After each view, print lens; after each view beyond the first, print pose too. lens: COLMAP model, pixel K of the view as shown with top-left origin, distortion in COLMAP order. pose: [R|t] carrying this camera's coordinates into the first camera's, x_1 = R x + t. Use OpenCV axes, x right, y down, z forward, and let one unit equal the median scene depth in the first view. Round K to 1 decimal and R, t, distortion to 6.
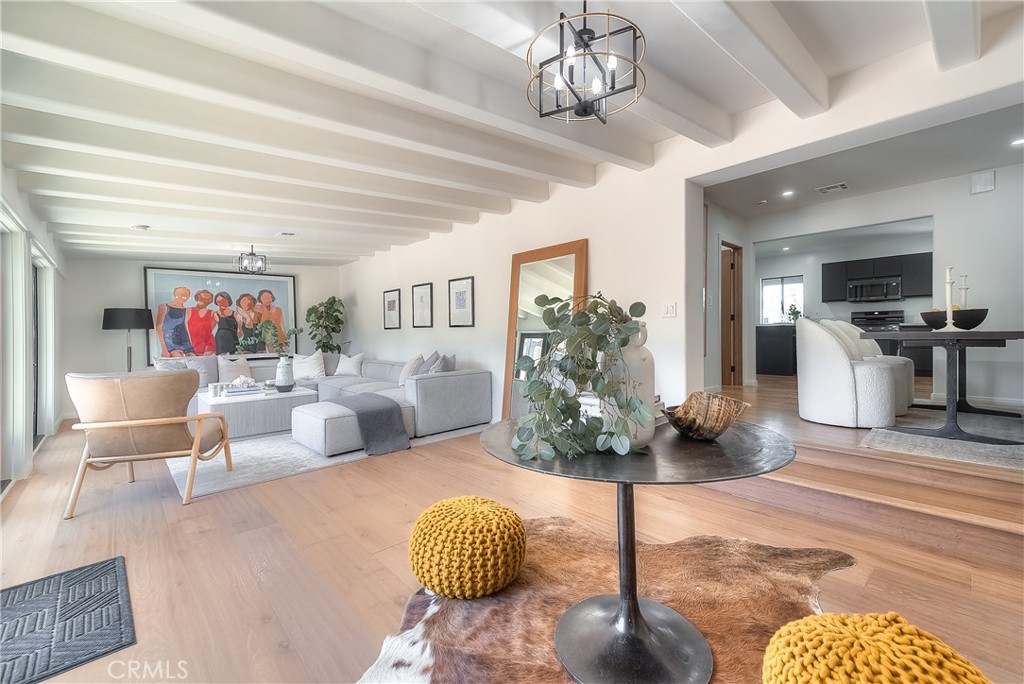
lens RADIAL K [[416.1, 0, 507.5], [0, 416.1, 339.4], [0, 0, 1]] dist [0.001443, 0.000085]
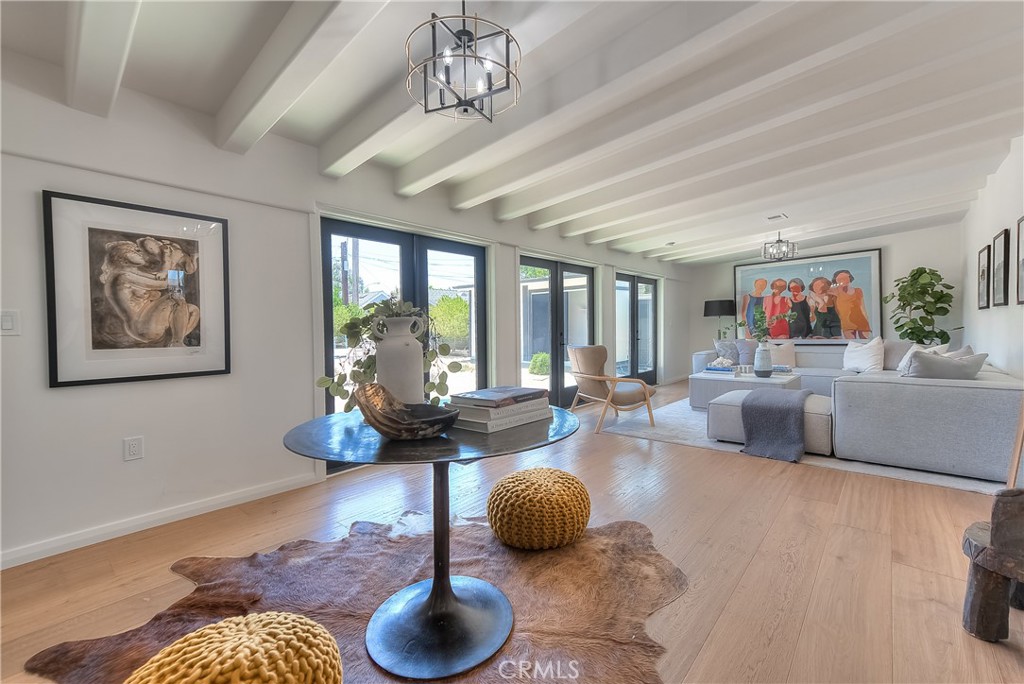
lens RADIAL K [[415.2, 0, 533.8], [0, 415.2, 335.5], [0, 0, 1]] dist [0.014289, -0.000015]
pose [[0.132608, 0.028146, -0.990769, 0.313585], [0.004698, 0.999568, 0.029025, -0.005609], [0.991157, -0.008504, 0.132419, 0.253473]]
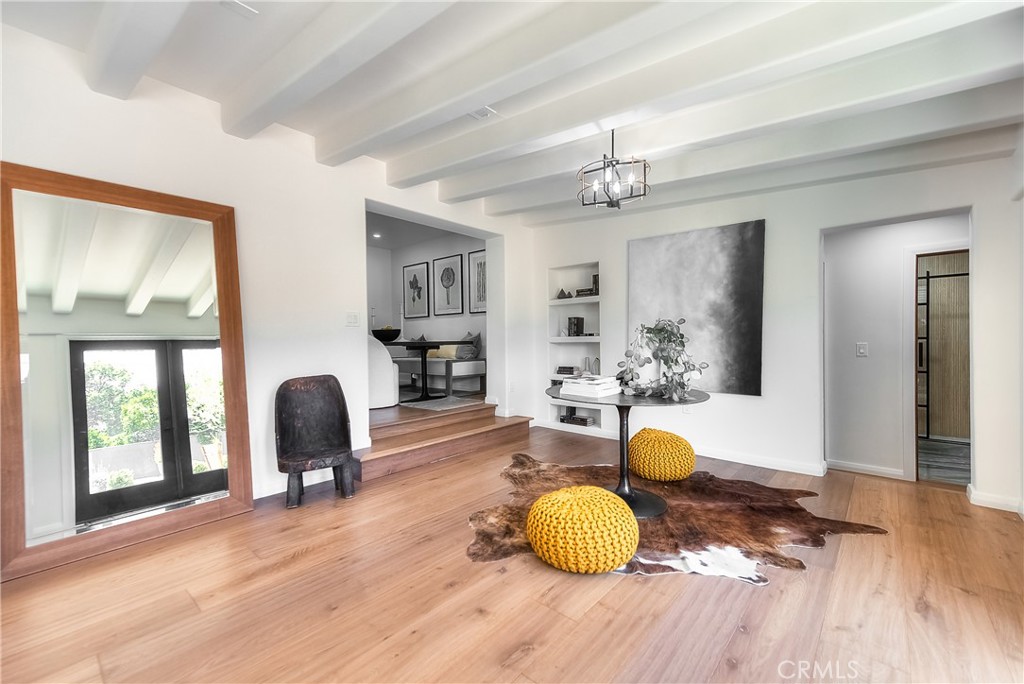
lens RADIAL K [[416.1, 0, 507.5], [0, 416.1, 339.4], [0, 0, 1]] dist [0.001443, 0.000085]
pose [[-0.116619, 0.007983, 0.993145, -0.364248], [0.017838, 0.999823, -0.005942, -0.003671], [-0.993017, 0.017023, -0.116741, 0.407421]]
